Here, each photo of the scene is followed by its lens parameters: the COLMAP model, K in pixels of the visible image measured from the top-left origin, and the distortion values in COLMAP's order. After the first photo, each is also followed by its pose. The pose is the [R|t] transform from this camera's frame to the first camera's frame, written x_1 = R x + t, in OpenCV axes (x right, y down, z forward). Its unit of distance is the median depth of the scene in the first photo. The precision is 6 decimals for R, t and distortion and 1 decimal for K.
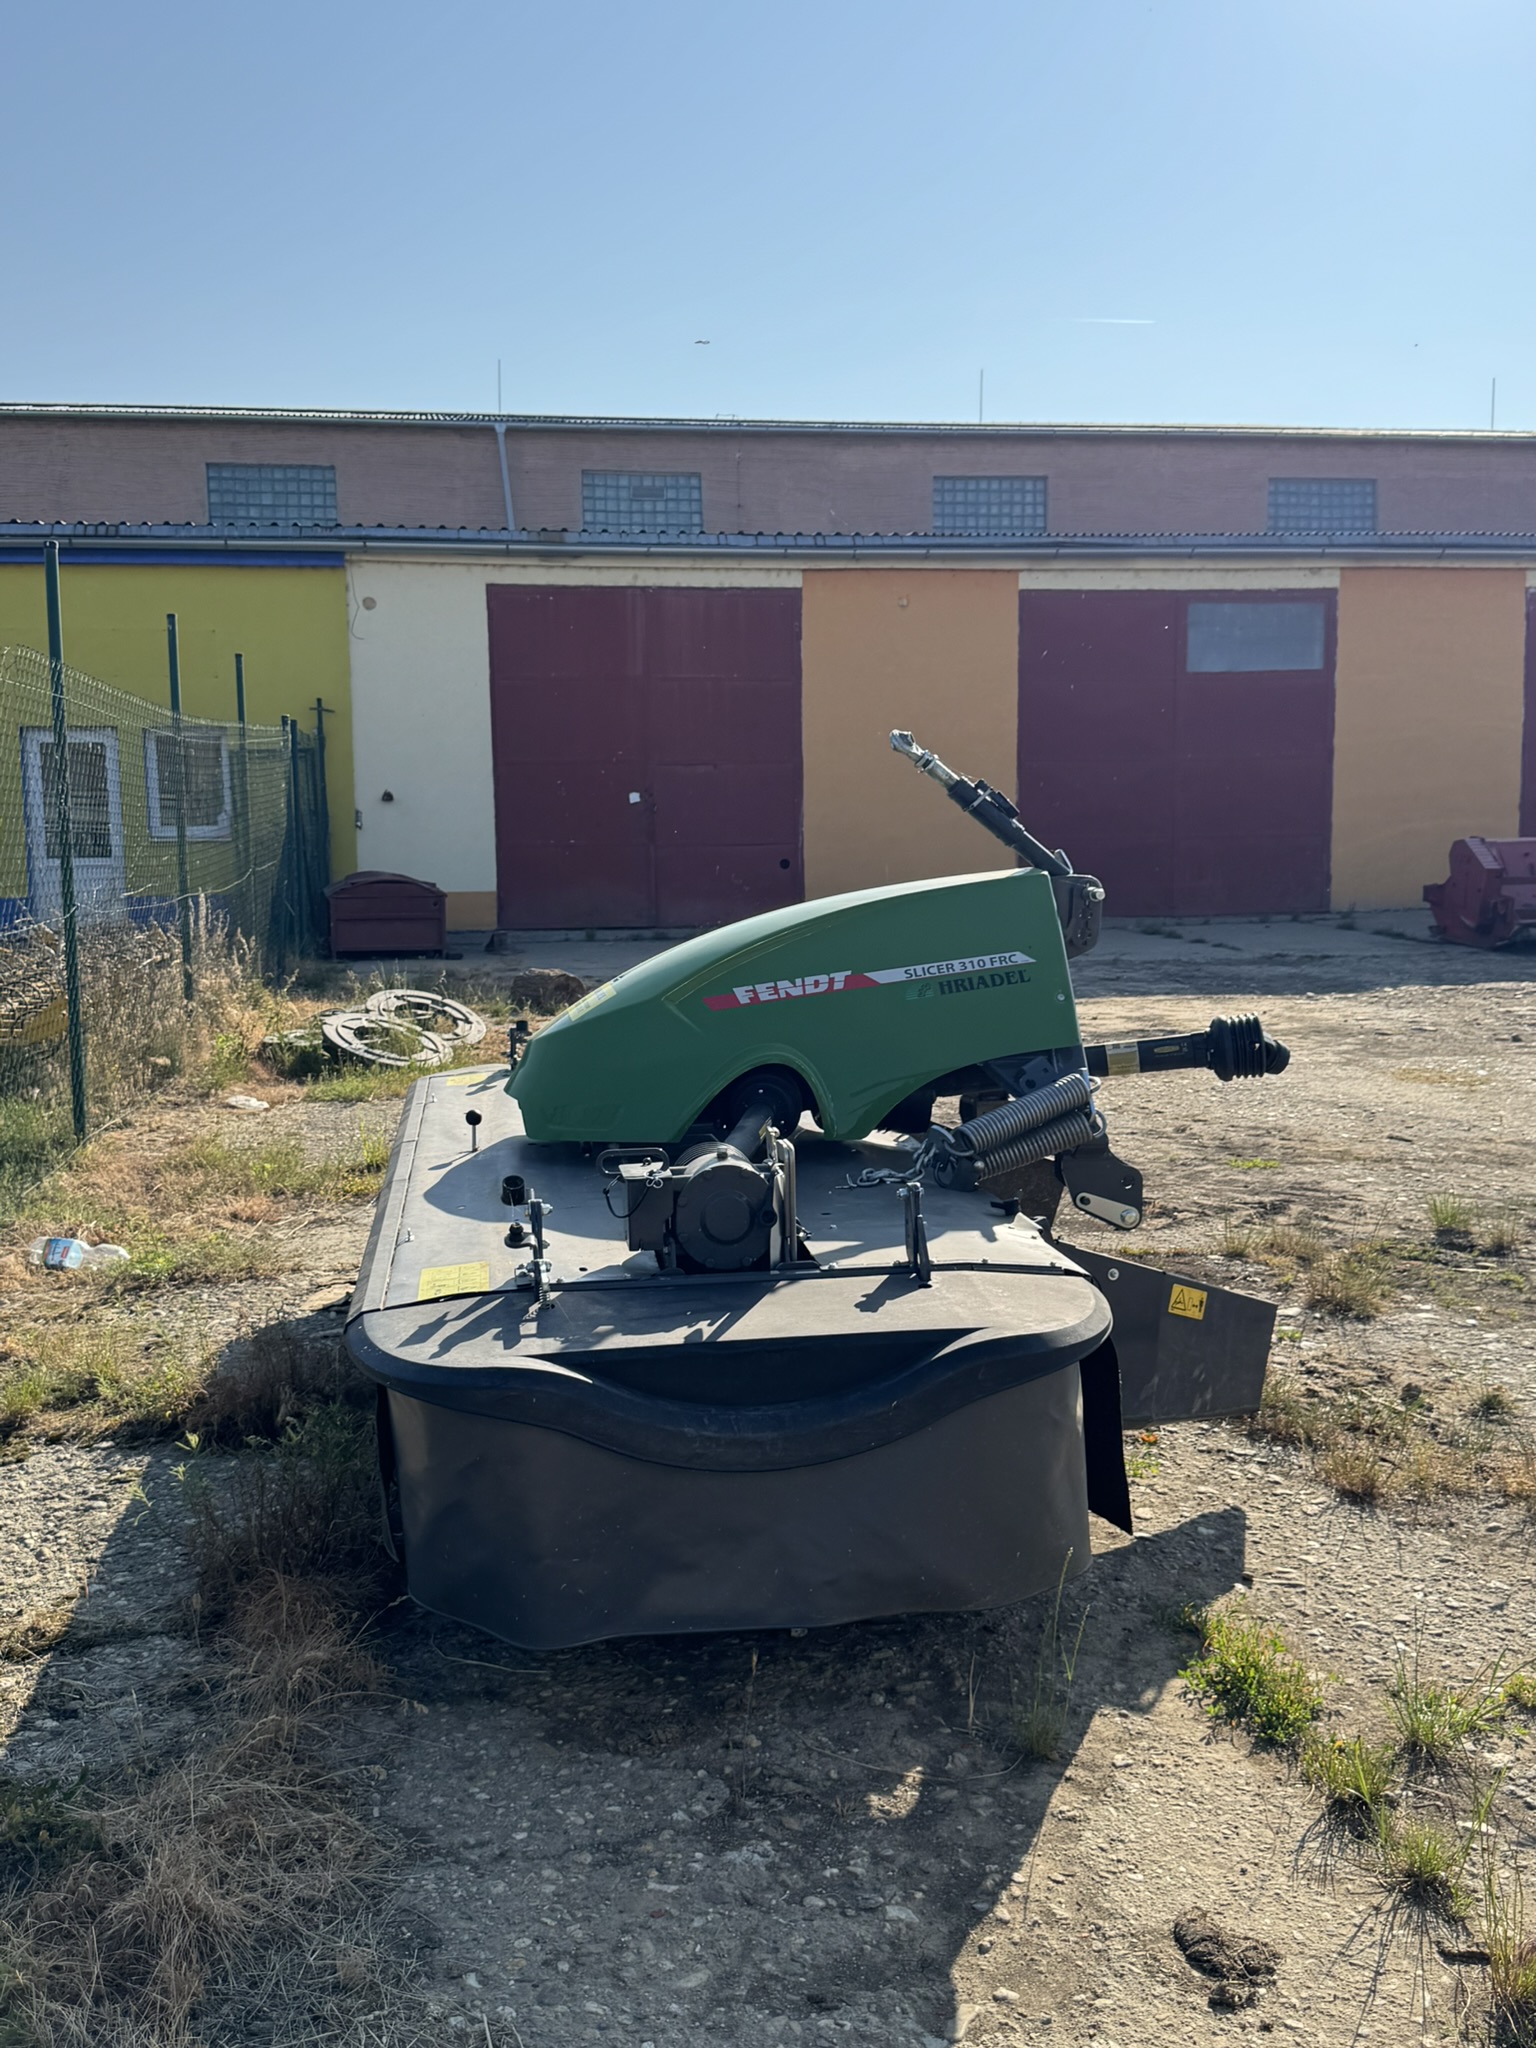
lens RADIAL K [[1958.4, 0, 766.2], [0, 1958.4, 1028.1], [0, 0, 1]] dist [0.024243, 0.000000]
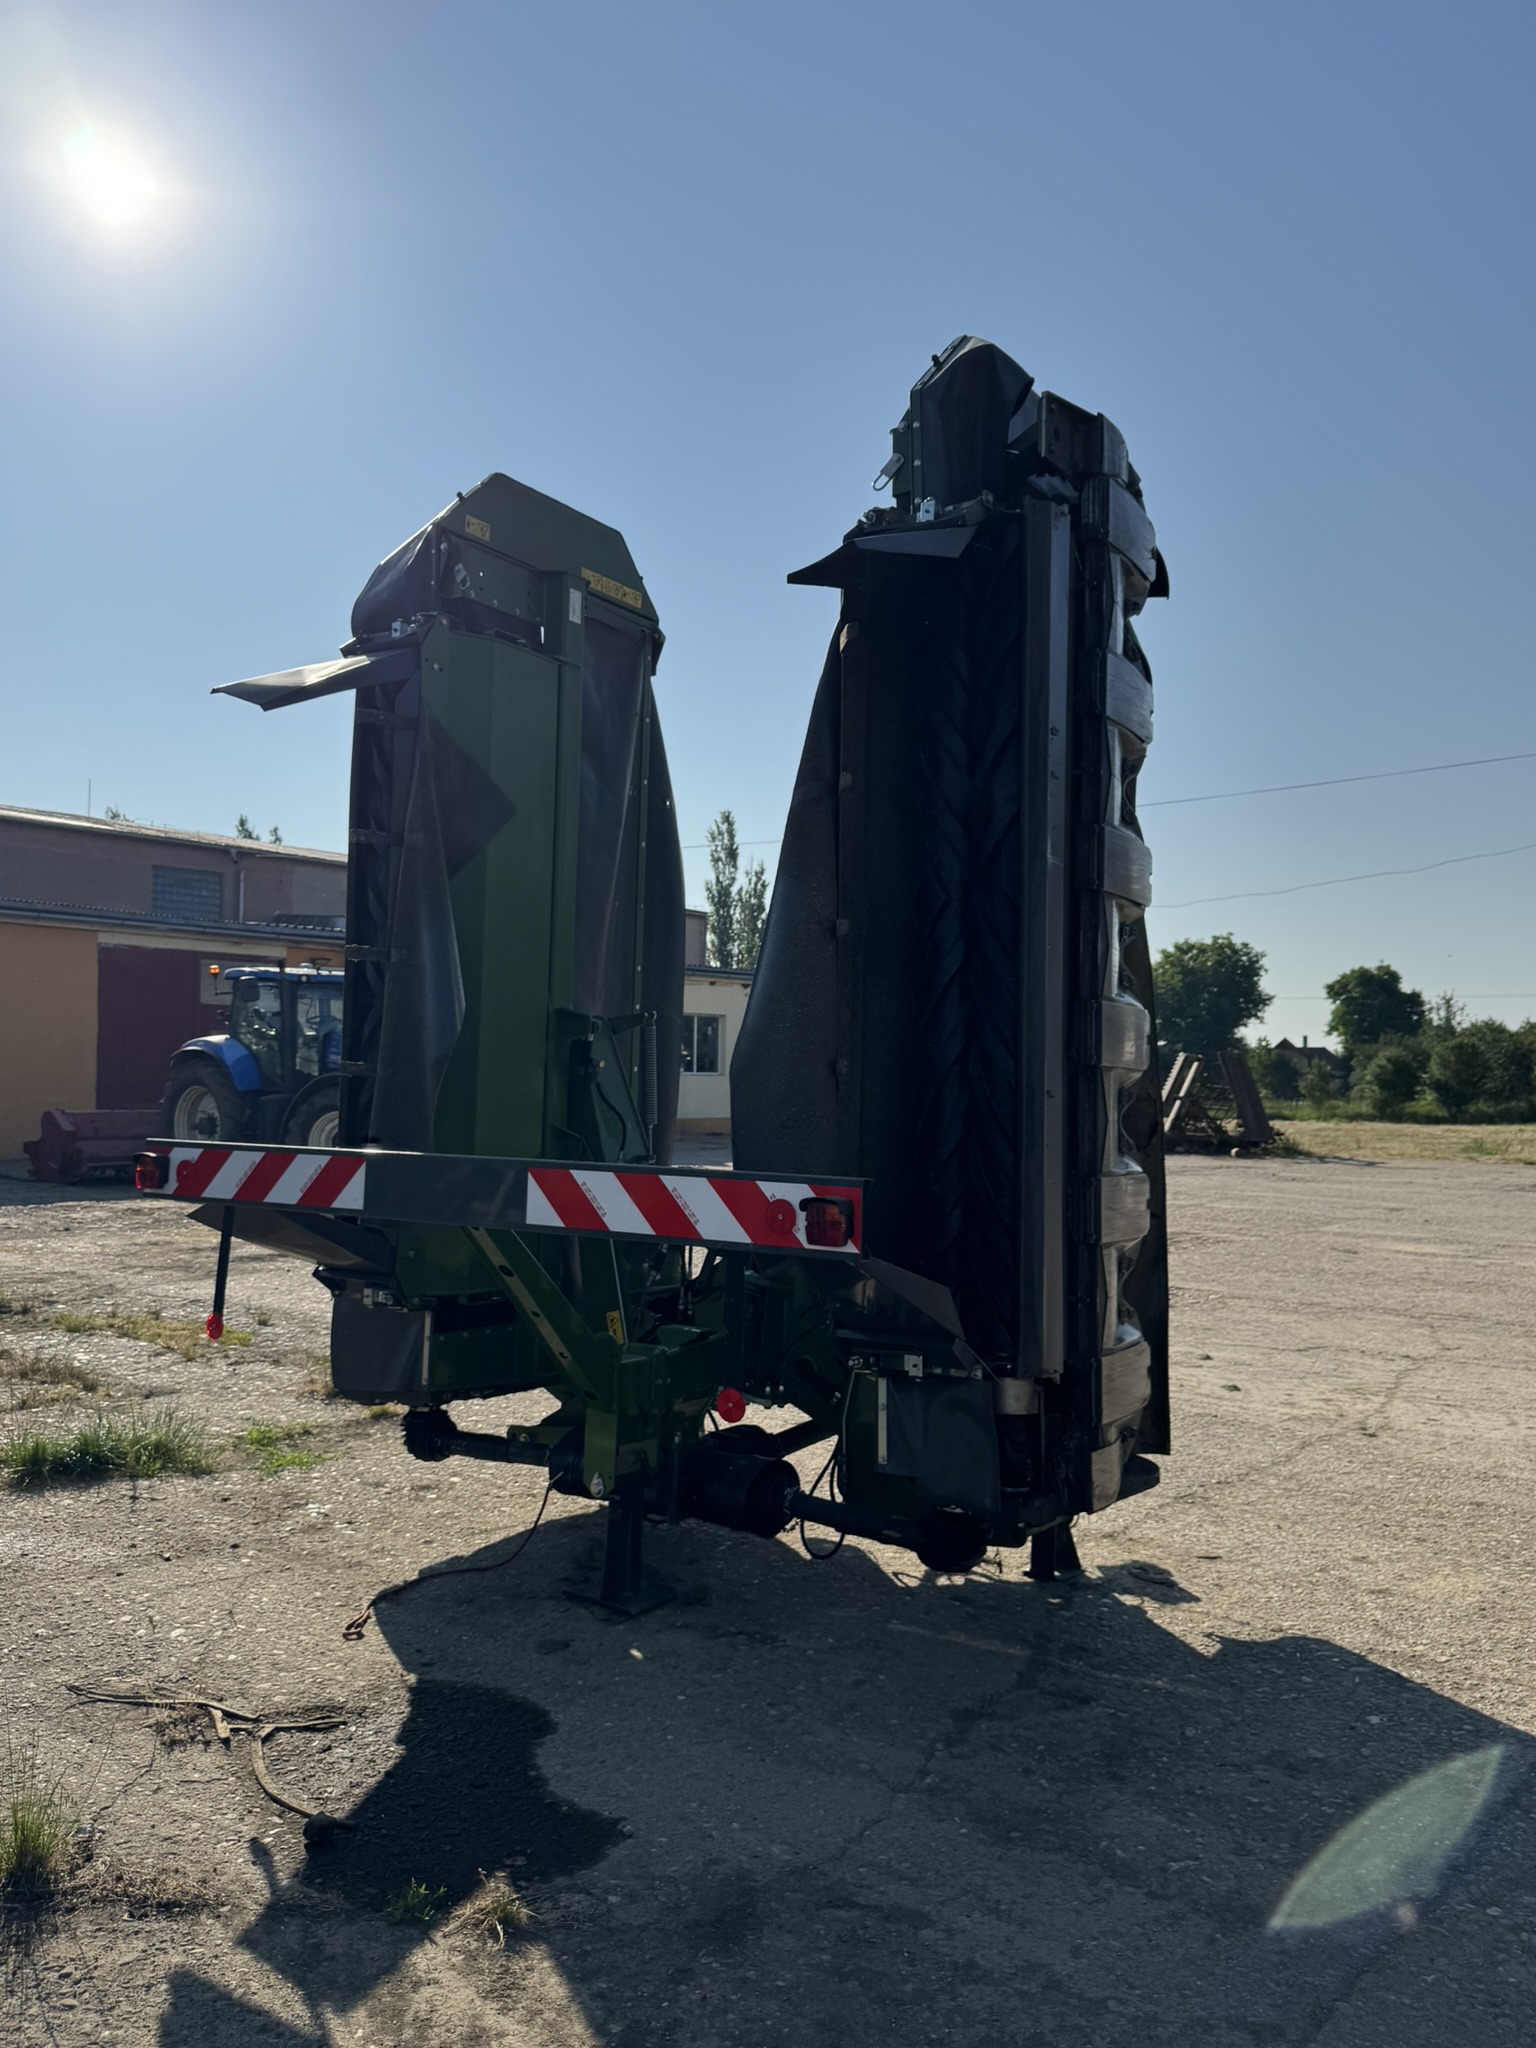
lens RADIAL K [[1565.7, 0, 766.3], [0, 1565.7, 1033.5], [0, 0, 1]] dist [-0.006654, -0.001488]
pose [[0.732458, 0.034913, 0.679916, -0.058720], [0.064072, 0.990717, -0.119896, 0.023748], [-0.677790, 0.131382, 0.723422, -0.244547]]
